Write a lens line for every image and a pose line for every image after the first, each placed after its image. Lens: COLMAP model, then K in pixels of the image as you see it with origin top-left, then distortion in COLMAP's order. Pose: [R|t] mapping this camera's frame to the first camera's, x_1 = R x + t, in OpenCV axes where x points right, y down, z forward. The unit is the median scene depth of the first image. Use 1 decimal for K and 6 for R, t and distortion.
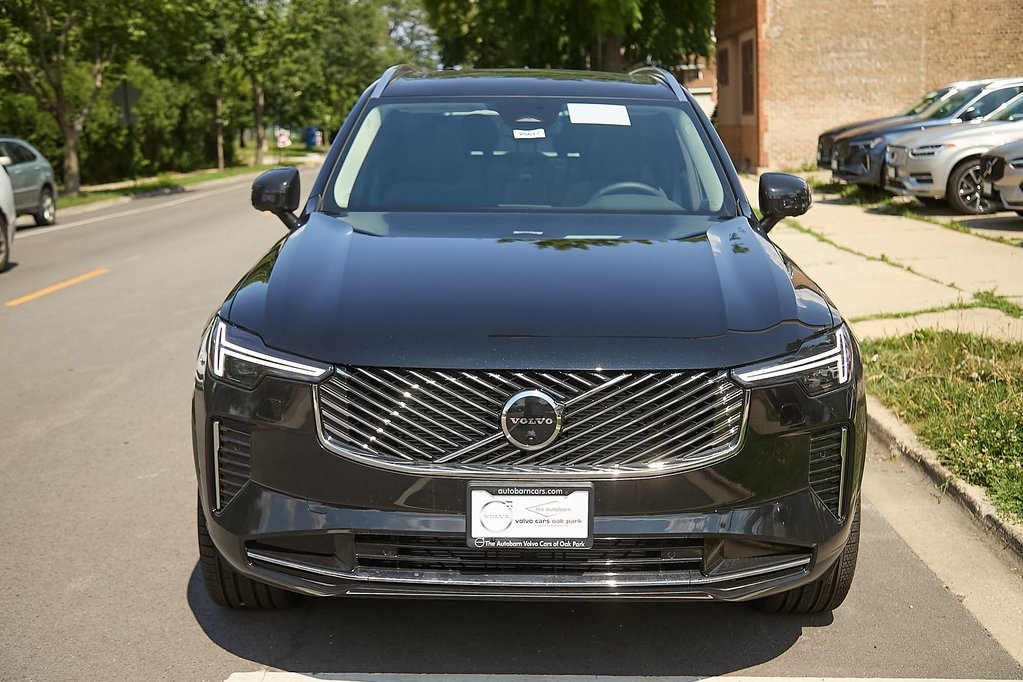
lens RADIAL K [[1311.0, 0, 511.3], [0, 1311.0, 344.1], [0, 0, 1]] dist [0.048034, 0.000000]
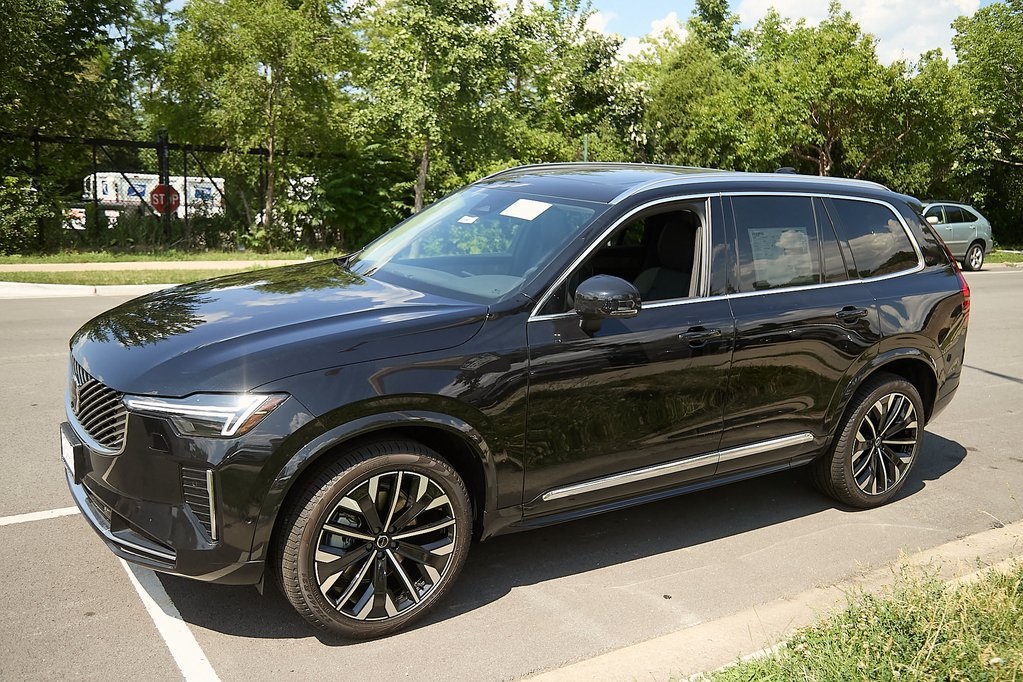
lens RADIAL K [[907.3, 0, 501.2], [0, 907.3, 362.4], [0, 0, 1]] dist [-0.057676, 0.100234]
pose [[0.540430, 0.214753, -0.813521, 1.160709], [-0.189882, 0.973065, 0.130729, -0.216081], [0.819683, 0.083823, 0.566651, 0.788968]]
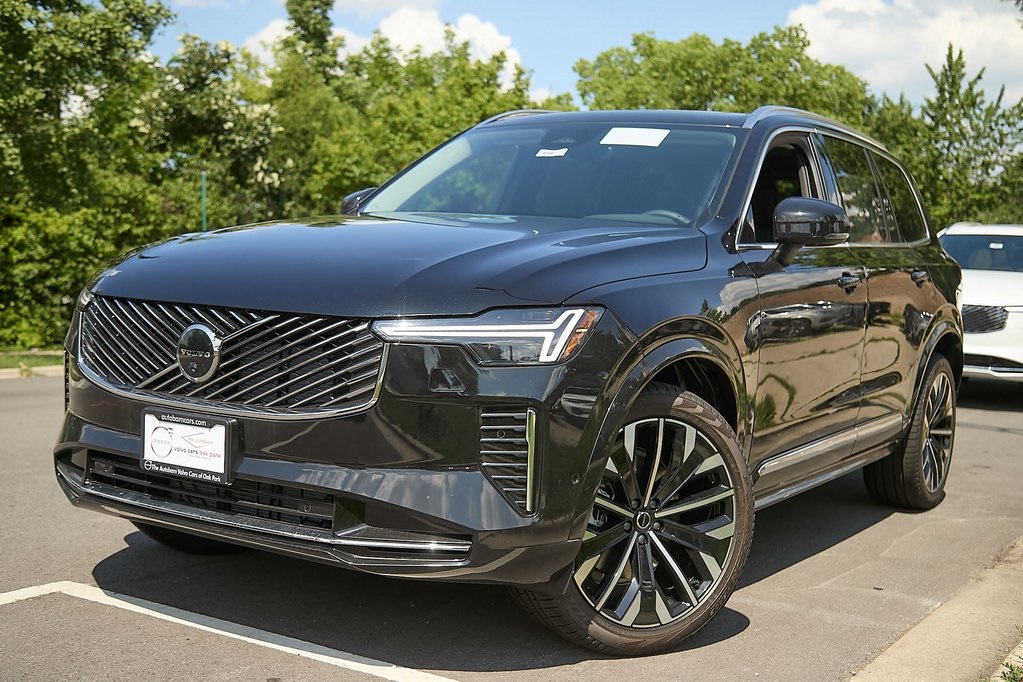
lens RADIAL K [[1275.3, 0, 500.5], [0, 1275.3, 349.4], [0, 0, 1]] dist [-0.054231, 0.000000]
pose [[0.847111, 0.072037, -0.526511, 0.740491], [-0.133416, 0.987867, -0.079495, 0.102164], [0.514396, 0.137587, 0.846443, 0.268477]]
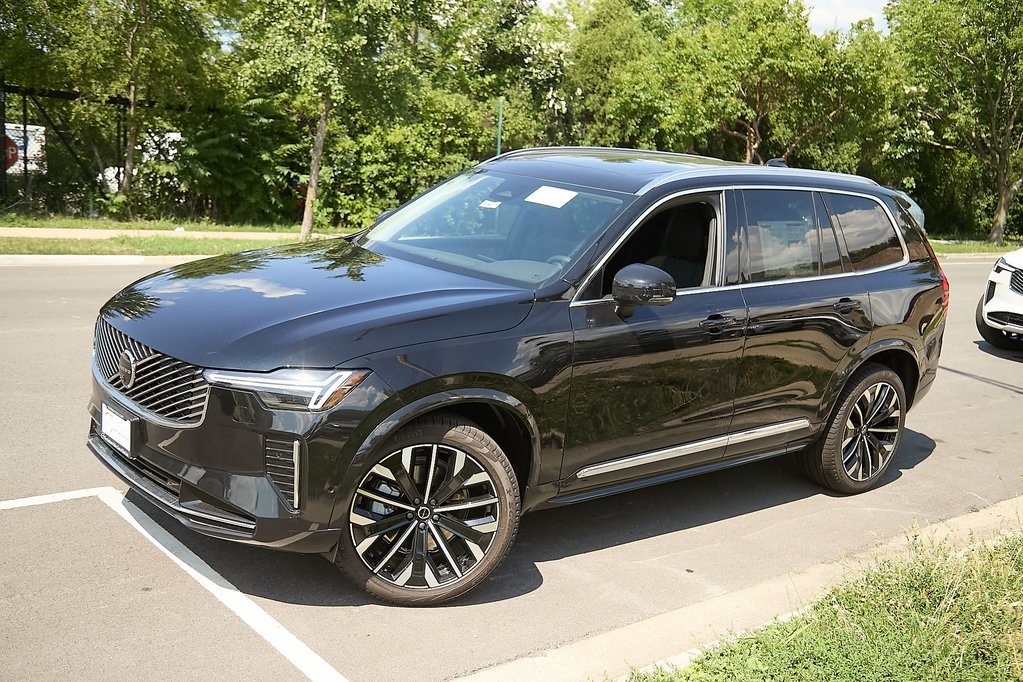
lens RADIAL K [[1056.5, 0, 496.3], [0, 1056.5, 356.9], [0, 0, 1]] dist [0.025379, 0.000000]
pose [[0.636932, 0.223551, -0.737795, 1.220992], [-0.218929, 0.970082, 0.104935, -0.184347], [0.739180, 0.094688, 0.666818, 0.471373]]
